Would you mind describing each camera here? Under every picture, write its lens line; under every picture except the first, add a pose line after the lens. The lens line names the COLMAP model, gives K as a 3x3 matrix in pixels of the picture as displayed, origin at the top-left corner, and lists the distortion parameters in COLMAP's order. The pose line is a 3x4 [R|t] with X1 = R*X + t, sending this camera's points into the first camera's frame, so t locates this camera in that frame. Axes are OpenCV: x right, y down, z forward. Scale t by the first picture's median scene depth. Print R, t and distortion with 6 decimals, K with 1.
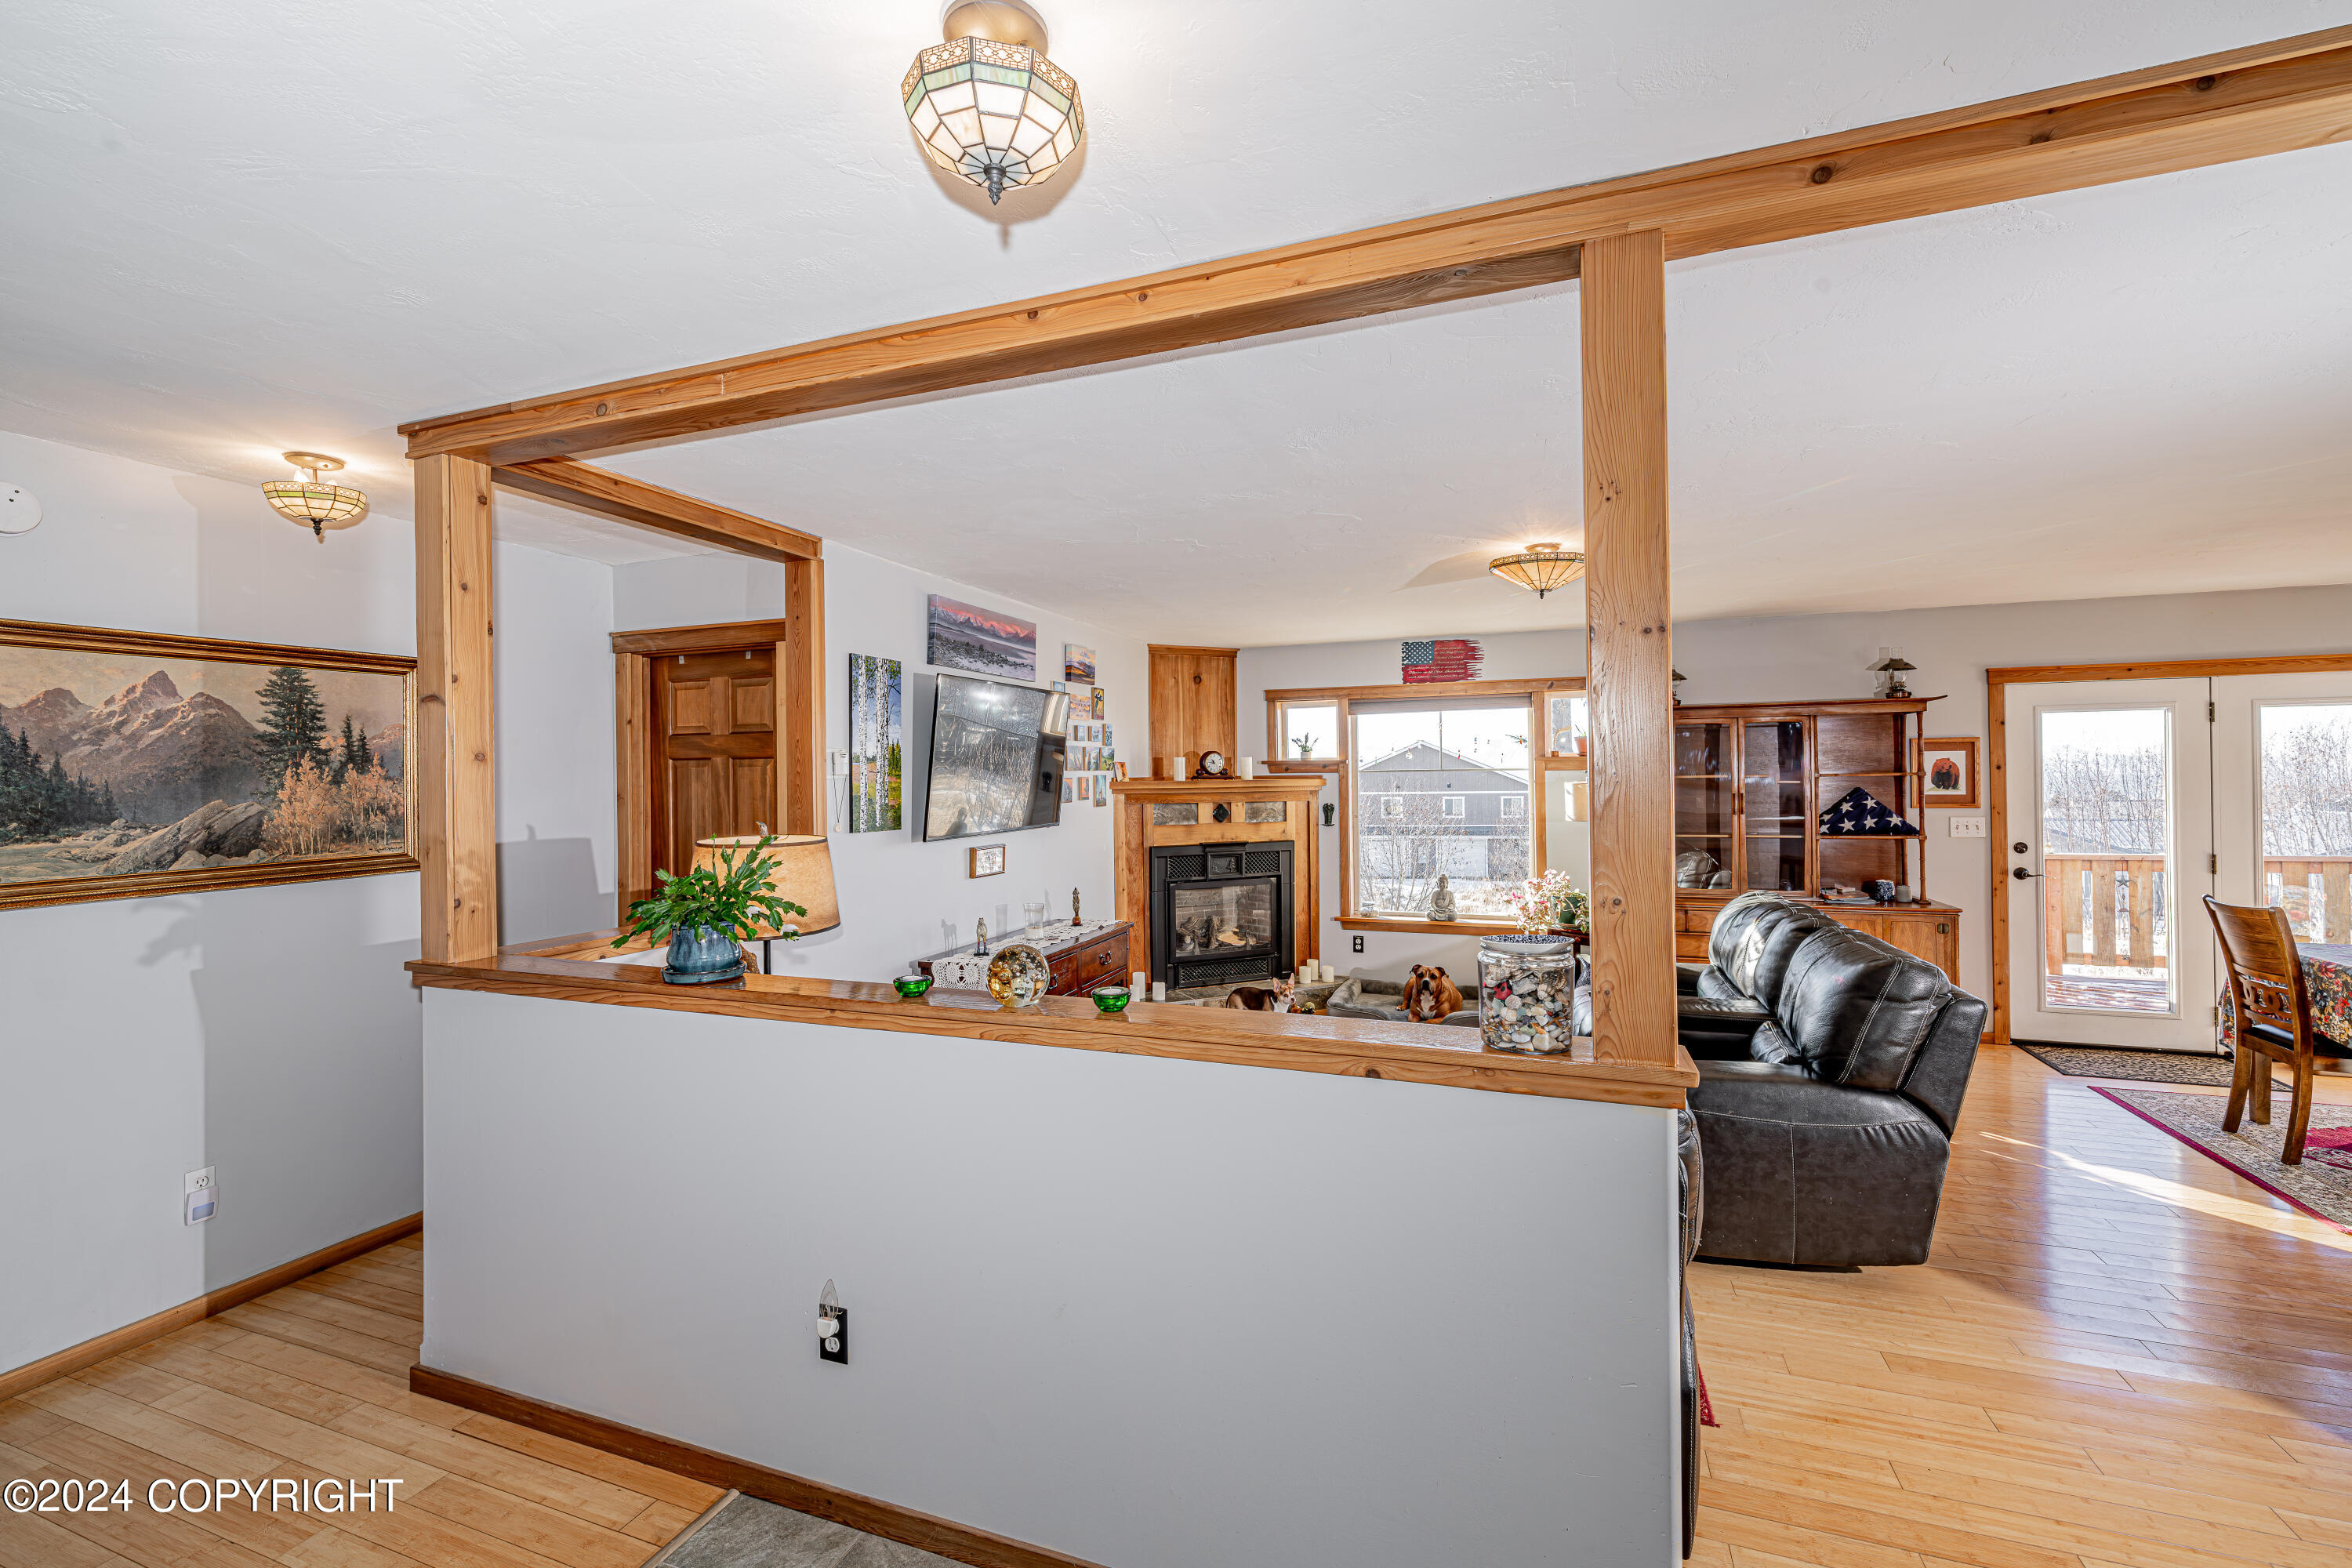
lens RADIAL K [[1000.3, 0, 1159.7], [0, 1000.3, 773.9], [0, 0, 1]] dist [-0.001918, 0.000213]
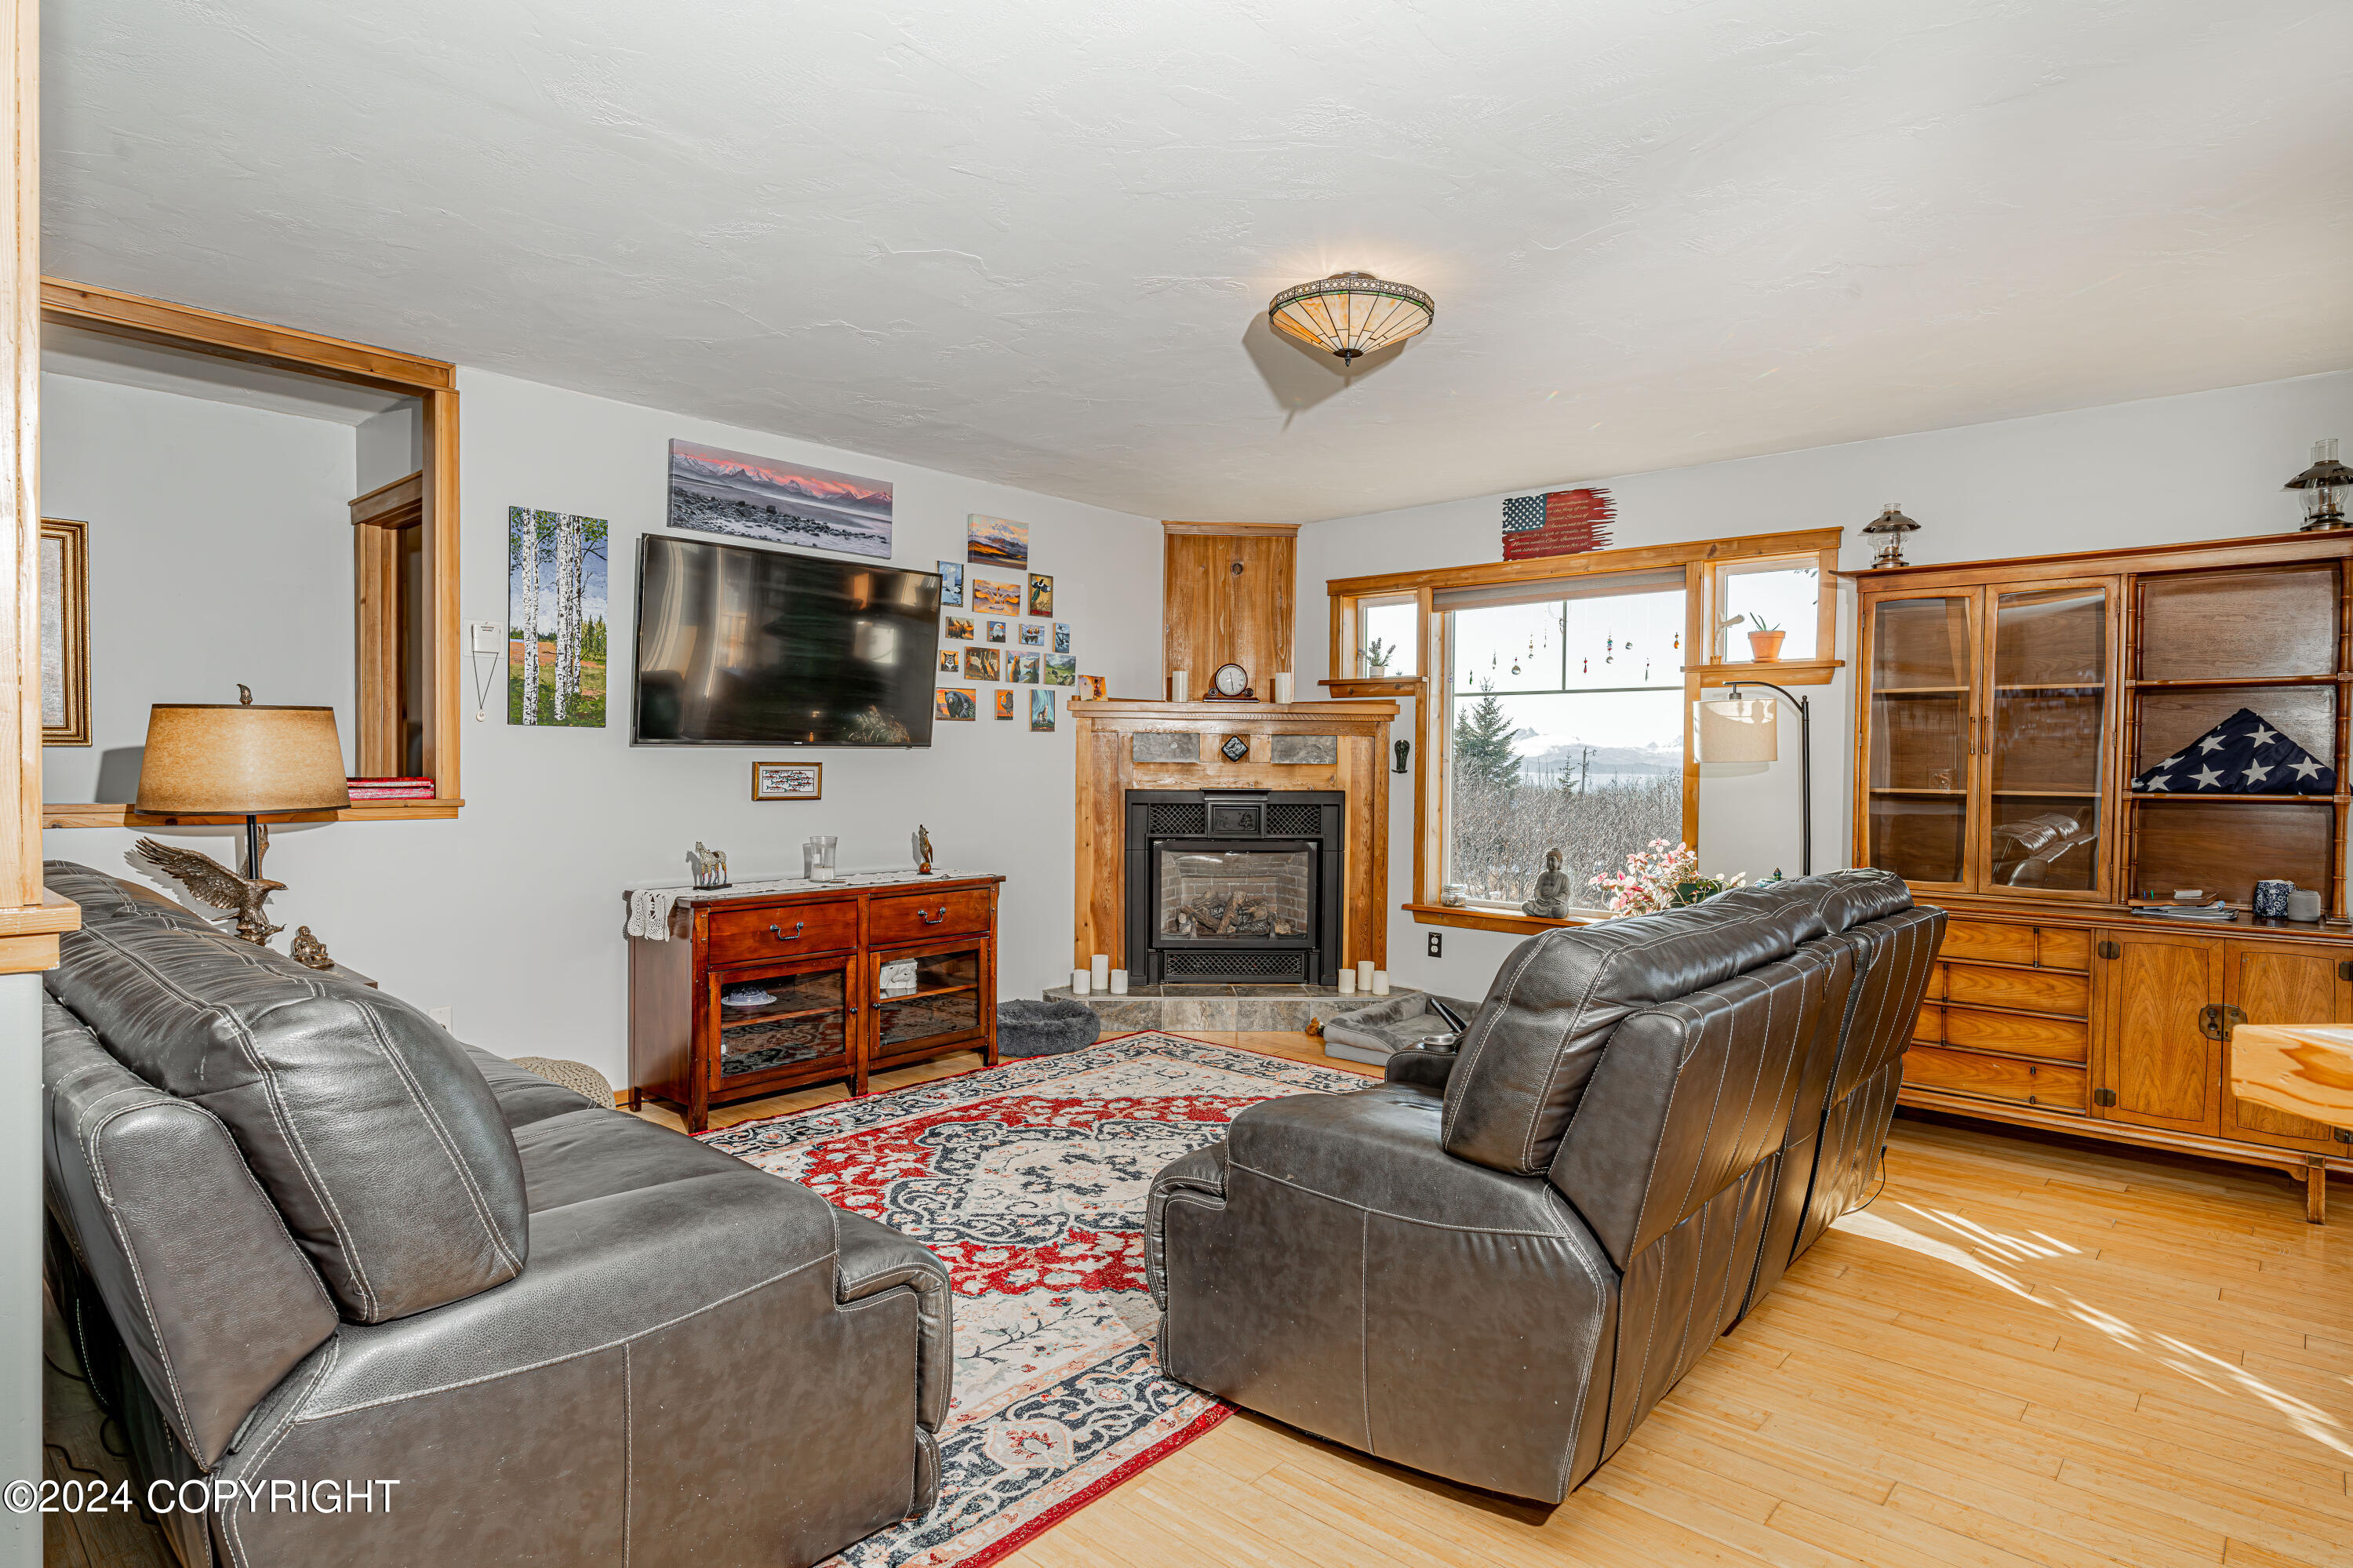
lens RADIAL K [[1251.9, 0, 1176.5], [0, 1251.9, 784.0], [0, 0, 1]] dist [-0.007247, -0.001391]
pose [[0.933217, 0.028390, -0.358189, 0.410937], [-0.020530, 0.999458, 0.025729, 0.050108], [0.358726, -0.016657, 0.933294, 0.162729]]
